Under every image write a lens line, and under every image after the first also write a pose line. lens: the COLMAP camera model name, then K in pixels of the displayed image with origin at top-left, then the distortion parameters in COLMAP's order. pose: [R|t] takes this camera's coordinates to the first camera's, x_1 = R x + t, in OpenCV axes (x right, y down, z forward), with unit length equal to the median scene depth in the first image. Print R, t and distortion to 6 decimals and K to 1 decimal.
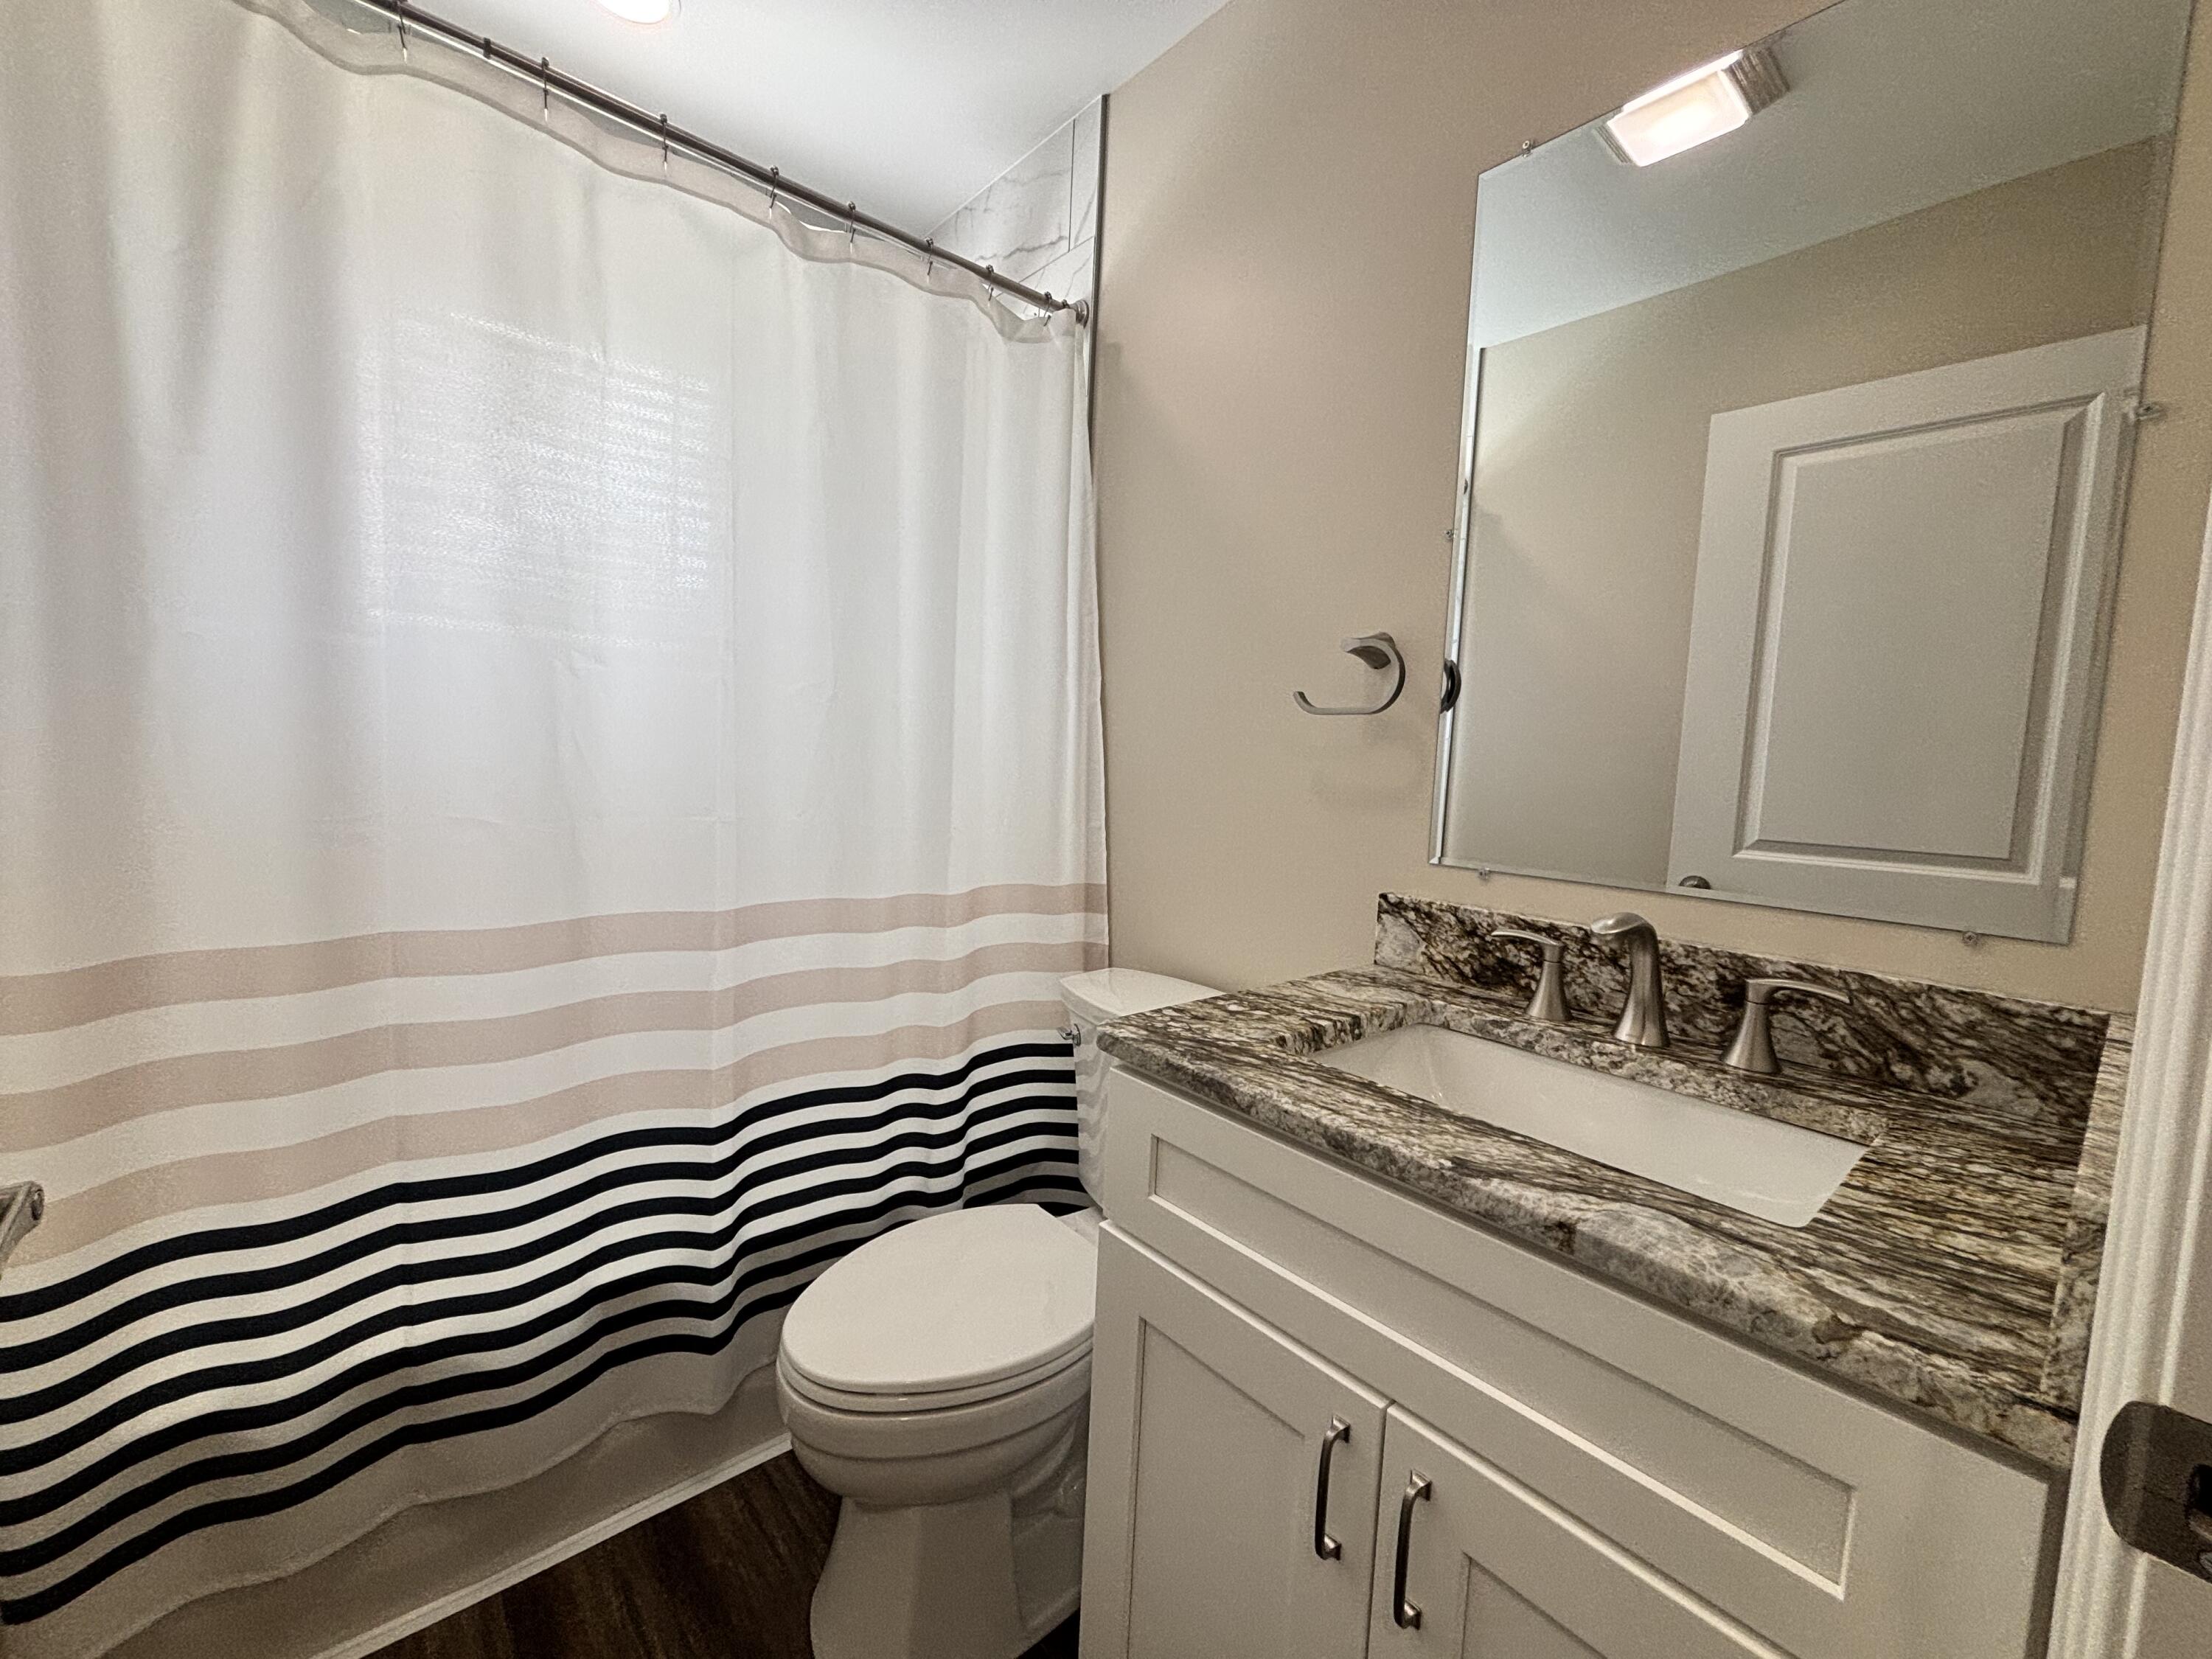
lens RADIAL K [[913.7, 0, 1098.4], [0, 913.7, 829.4], [0, 0, 1]] dist [0.003211, 0.002290]
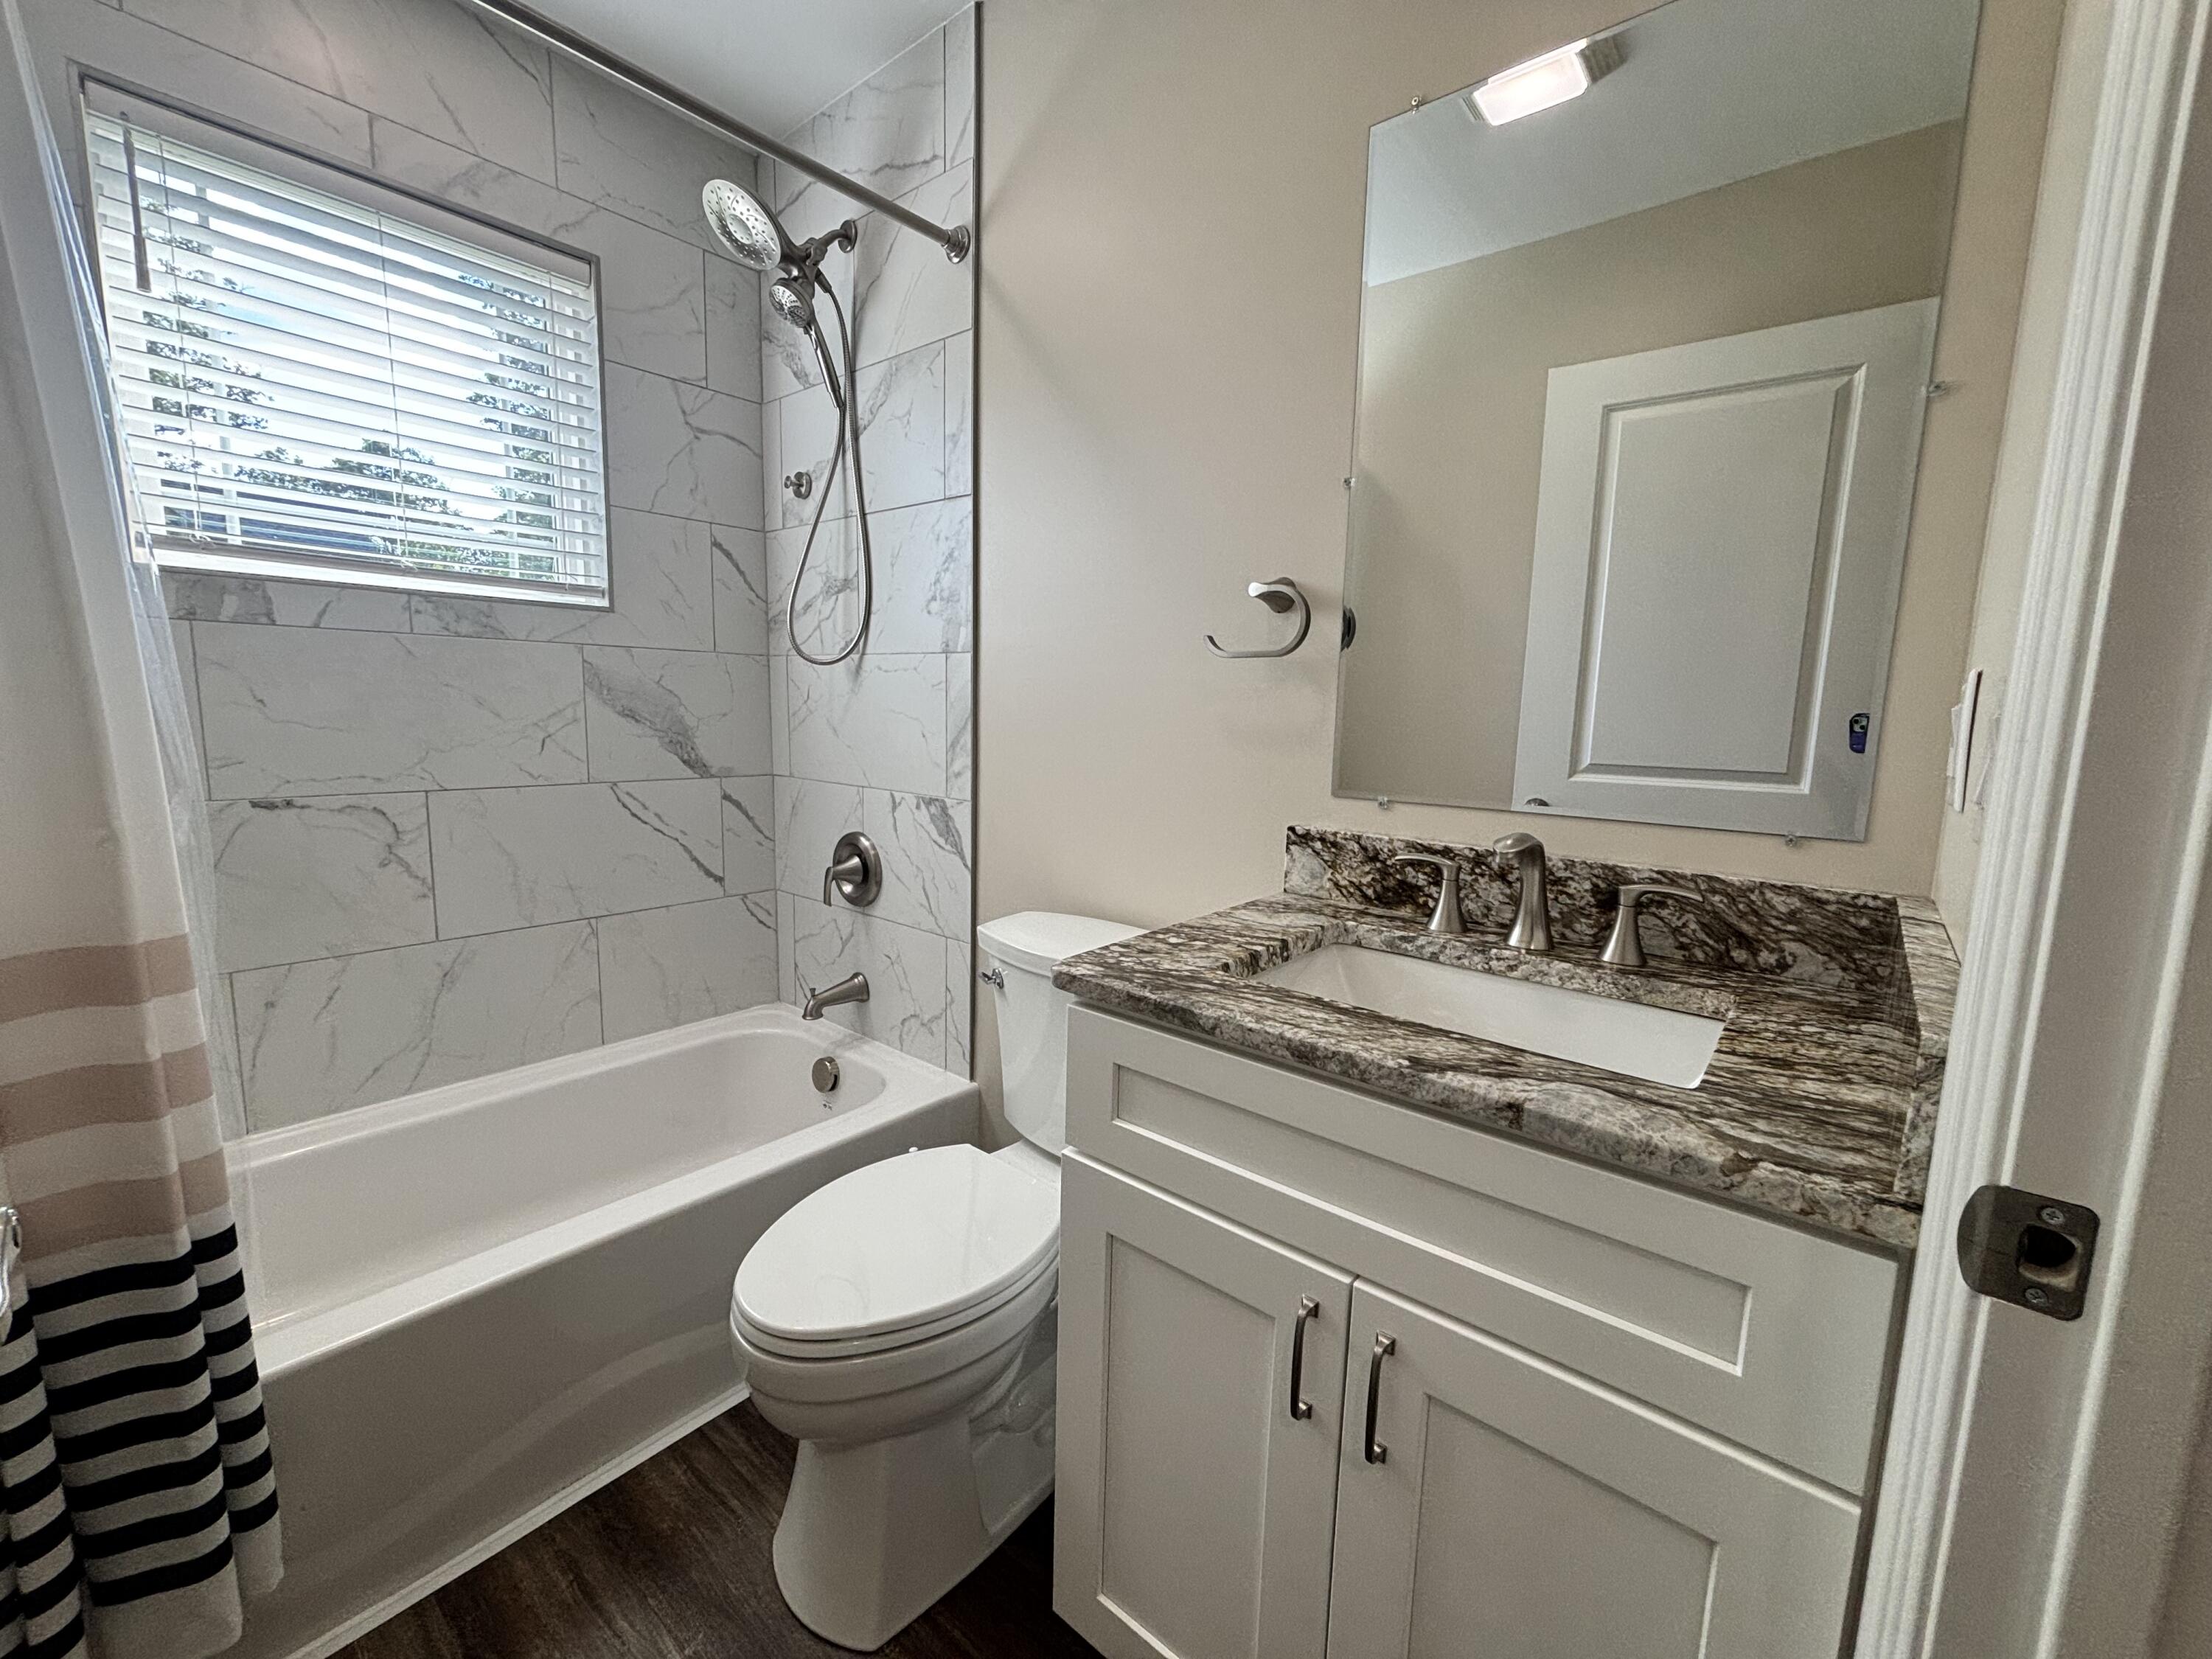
lens RADIAL K [[913.7, 0, 1099.4], [0, 913.7, 829.4], [0, 0, 1]] dist [0.003211, 0.002290]
pose [[0.986405, -0.045526, 0.157899, -0.116827], [0.035840, 0.997328, 0.063654, -0.002501], [-0.160375, -0.057129, 0.985402, -0.018375]]
